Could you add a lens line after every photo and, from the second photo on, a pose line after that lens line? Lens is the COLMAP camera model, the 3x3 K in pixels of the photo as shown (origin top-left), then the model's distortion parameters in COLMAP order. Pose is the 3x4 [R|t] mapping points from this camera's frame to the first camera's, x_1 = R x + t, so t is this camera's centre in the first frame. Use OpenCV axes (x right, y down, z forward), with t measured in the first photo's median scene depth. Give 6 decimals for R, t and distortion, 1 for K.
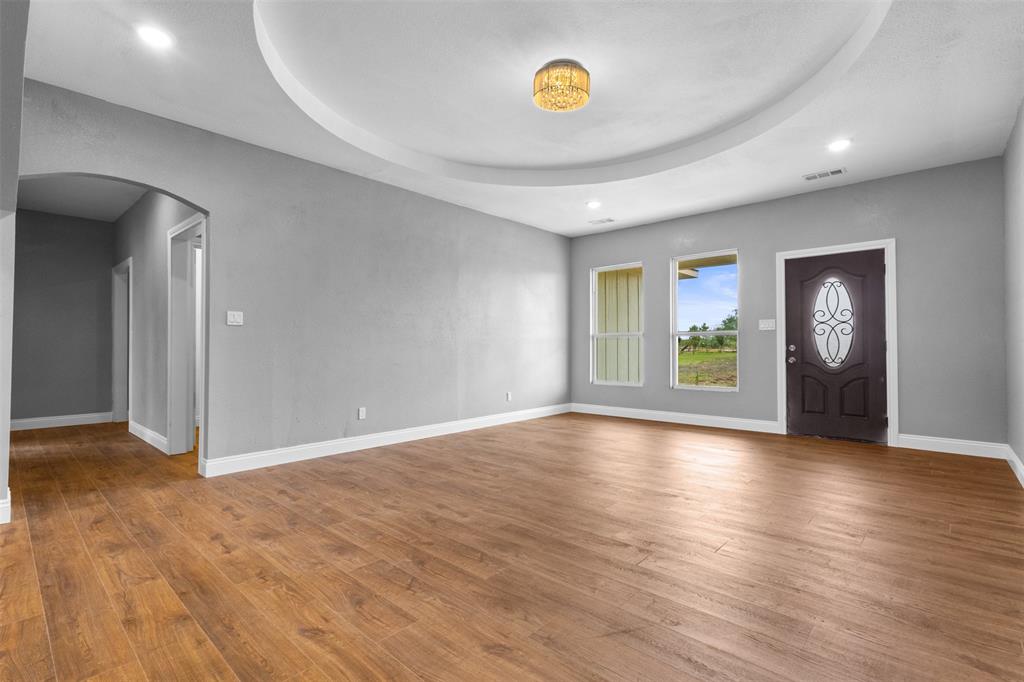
lens RADIAL K [[479.1, 0, 512.0], [0, 479.1, 341.0], [0, 0, 1]] dist [-0.001053, 0.001159]
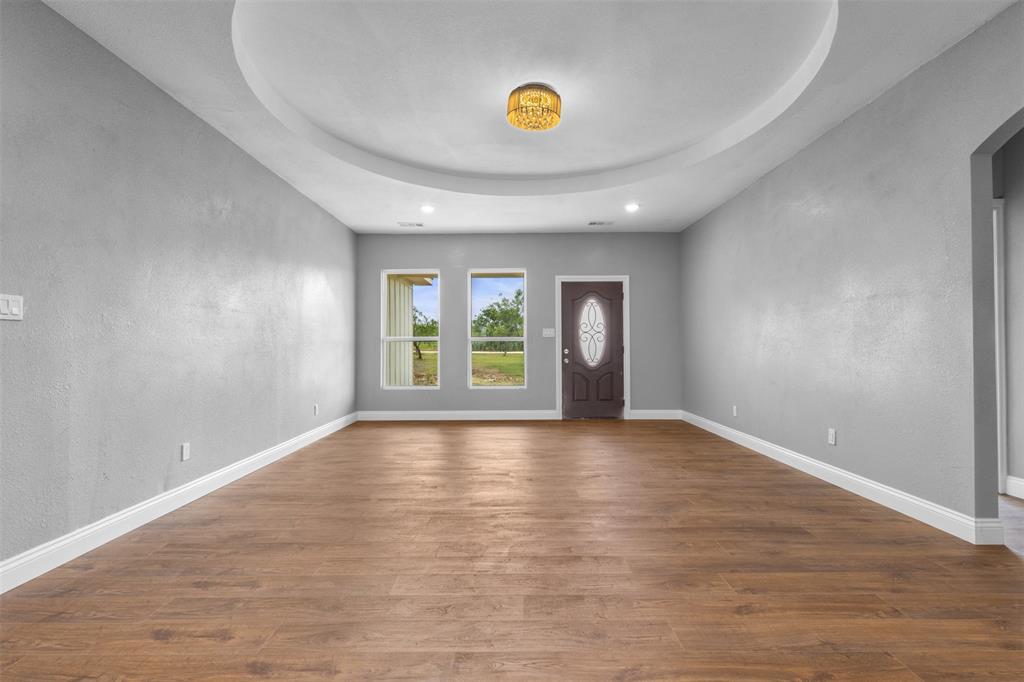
lens RADIAL K [[479.1, 0, 512.0], [0, 479.1, 341.0], [0, 0, 1]] dist [-0.001053, 0.001159]
pose [[0.734613, 0.006946, 0.678450, -0.402918], [-0.006230, 0.999974, -0.003492, -0.008117], [-0.678457, -0.001661, 0.734638, 0.160573]]
